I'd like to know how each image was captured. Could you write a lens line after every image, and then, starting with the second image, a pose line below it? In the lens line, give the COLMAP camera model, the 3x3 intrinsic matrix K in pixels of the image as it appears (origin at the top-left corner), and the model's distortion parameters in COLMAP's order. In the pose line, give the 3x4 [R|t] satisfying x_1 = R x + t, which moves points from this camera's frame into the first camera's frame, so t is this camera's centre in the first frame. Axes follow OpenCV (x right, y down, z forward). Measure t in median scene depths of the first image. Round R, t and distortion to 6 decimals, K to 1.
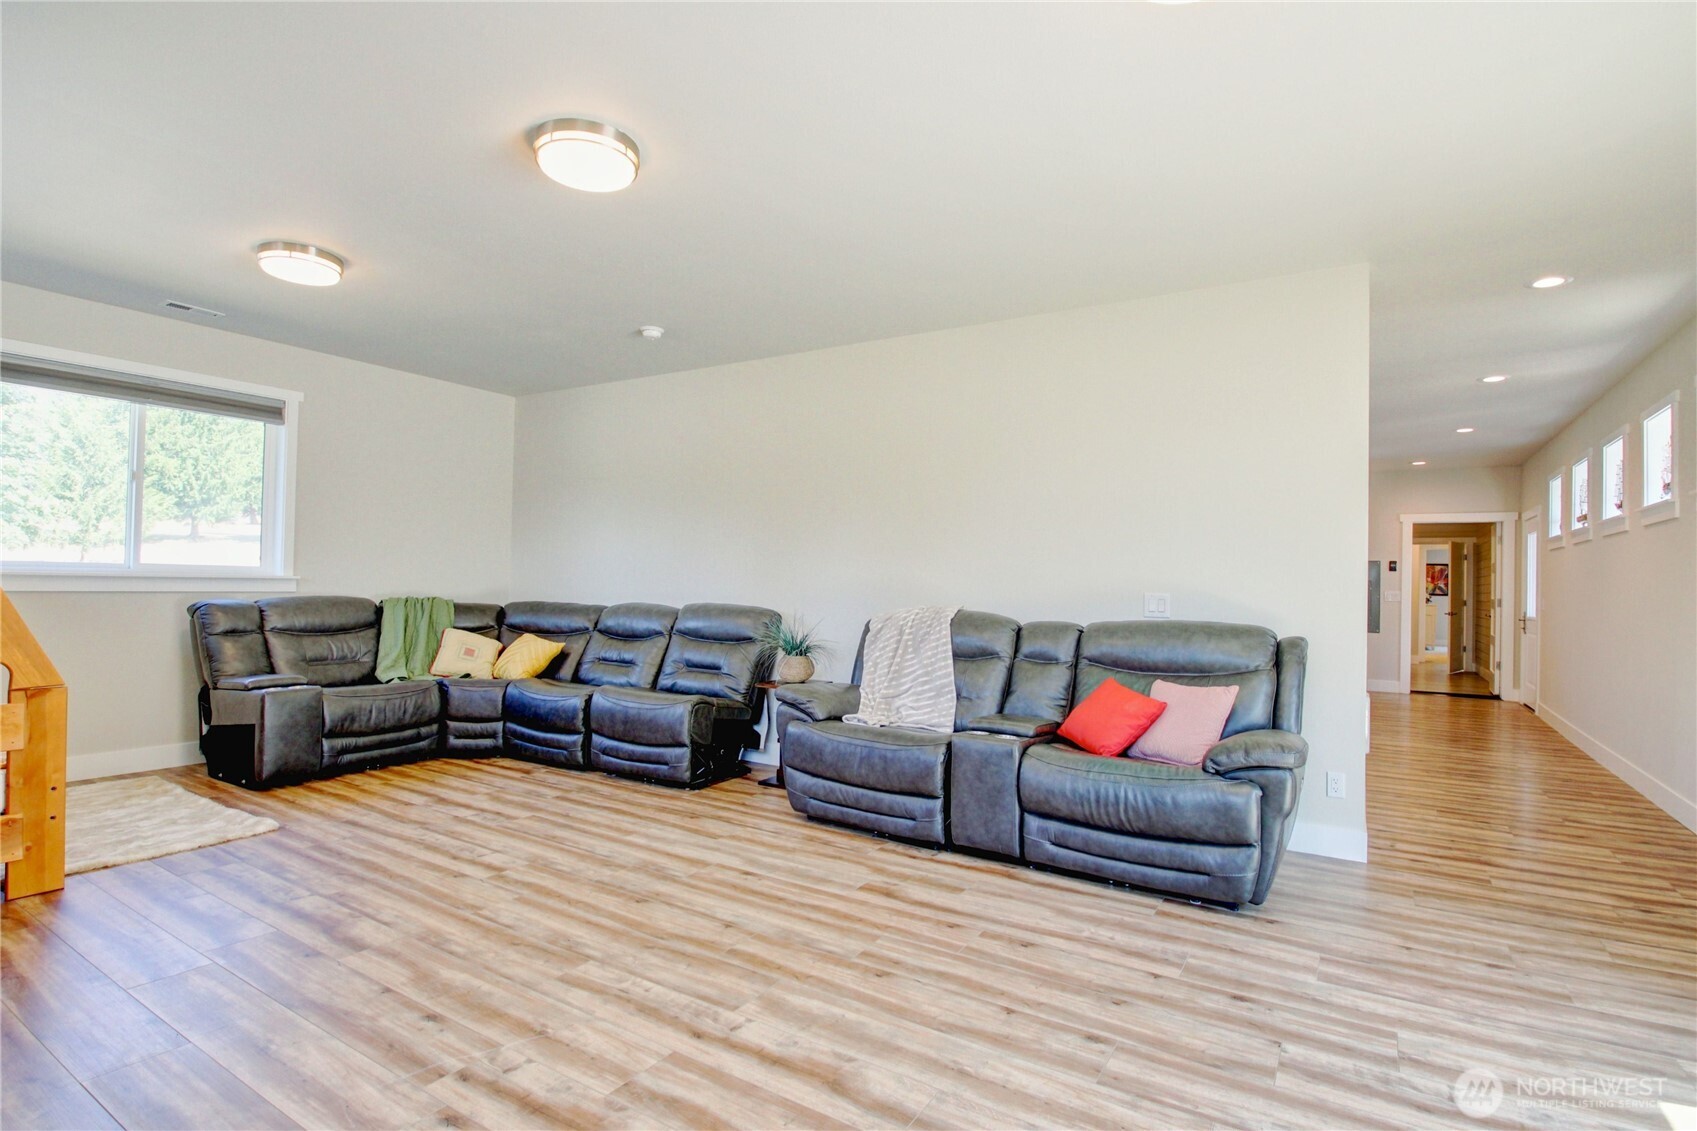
lens RADIAL K [[821.0, 0, 847.7], [0, 821.0, 572.2], [0, 0, 1]] dist [-0.021307, -0.000569]
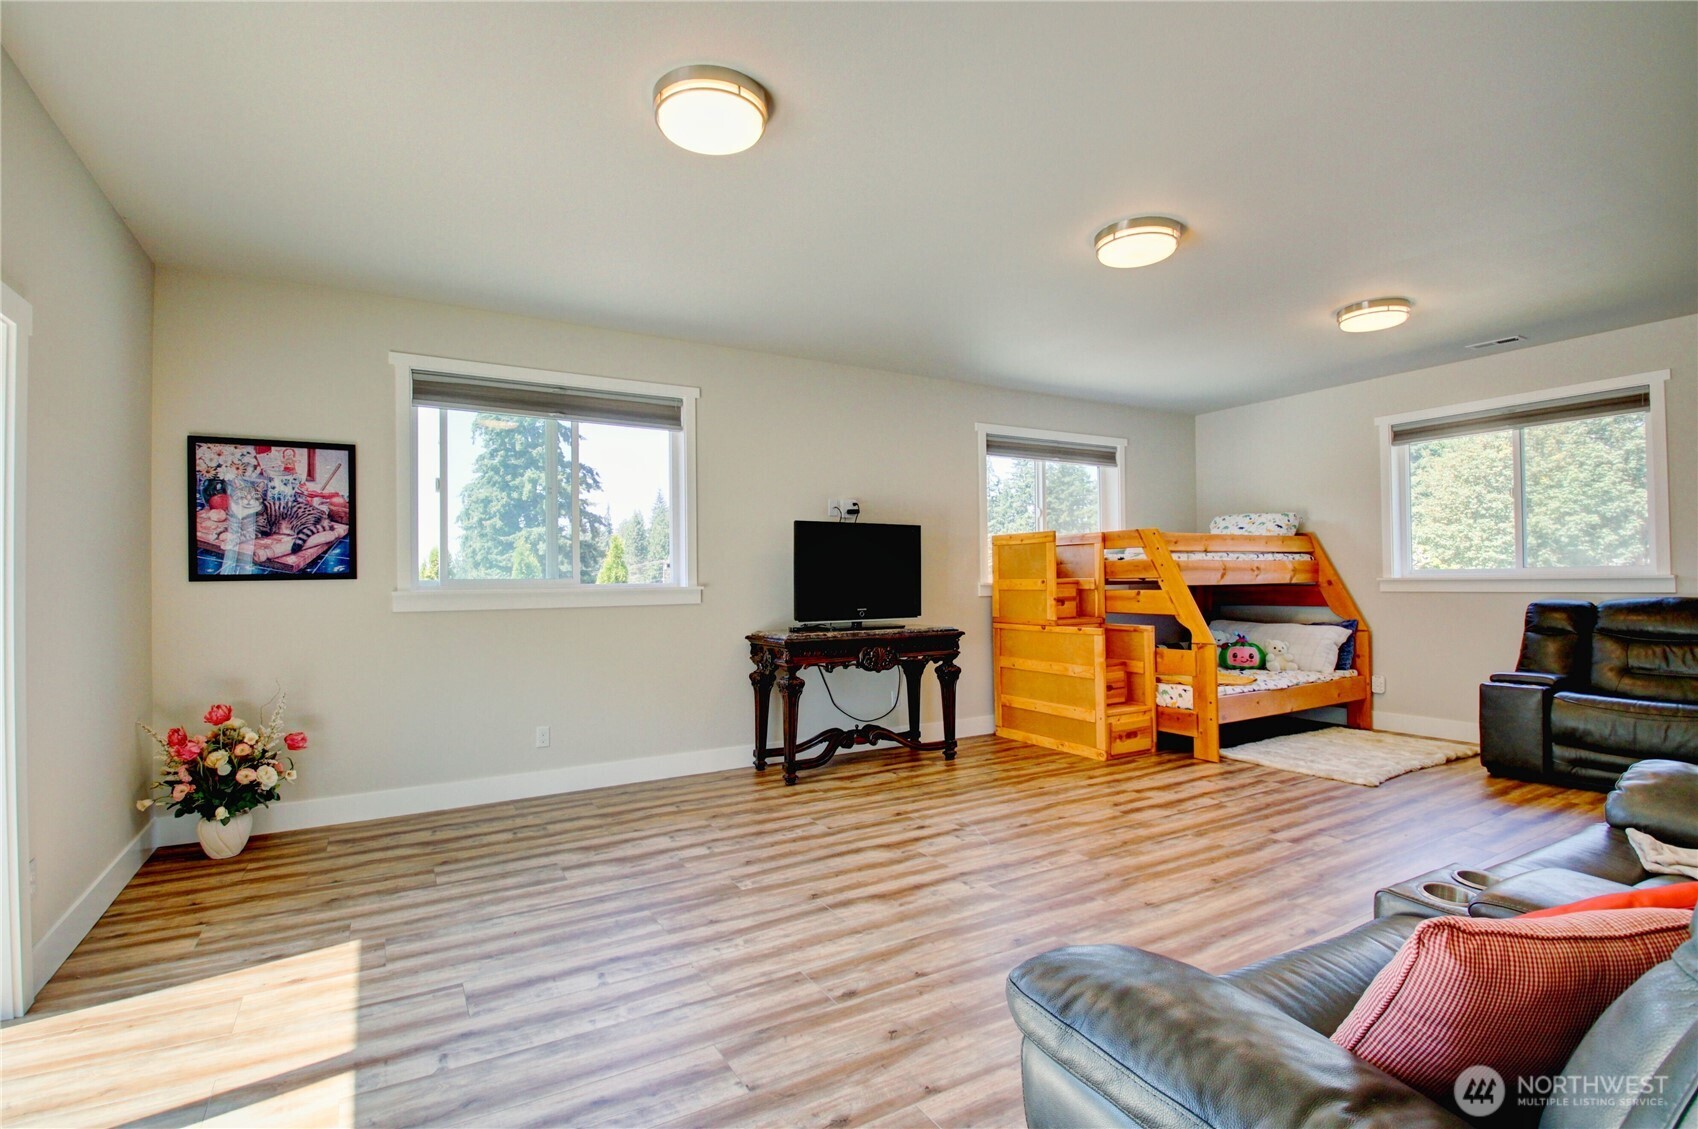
lens RADIAL K [[805.1, 0, 849.1], [0, 805.1, 571.0], [0, 0, 1]] dist [-0.001286, -0.005827]
pose [[-0.458186, -0.022062, -0.888583, 1.010904], [0.013458, 0.999405, -0.031752, 0.031583], [0.888755, -0.026507, -0.457616, 1.195982]]
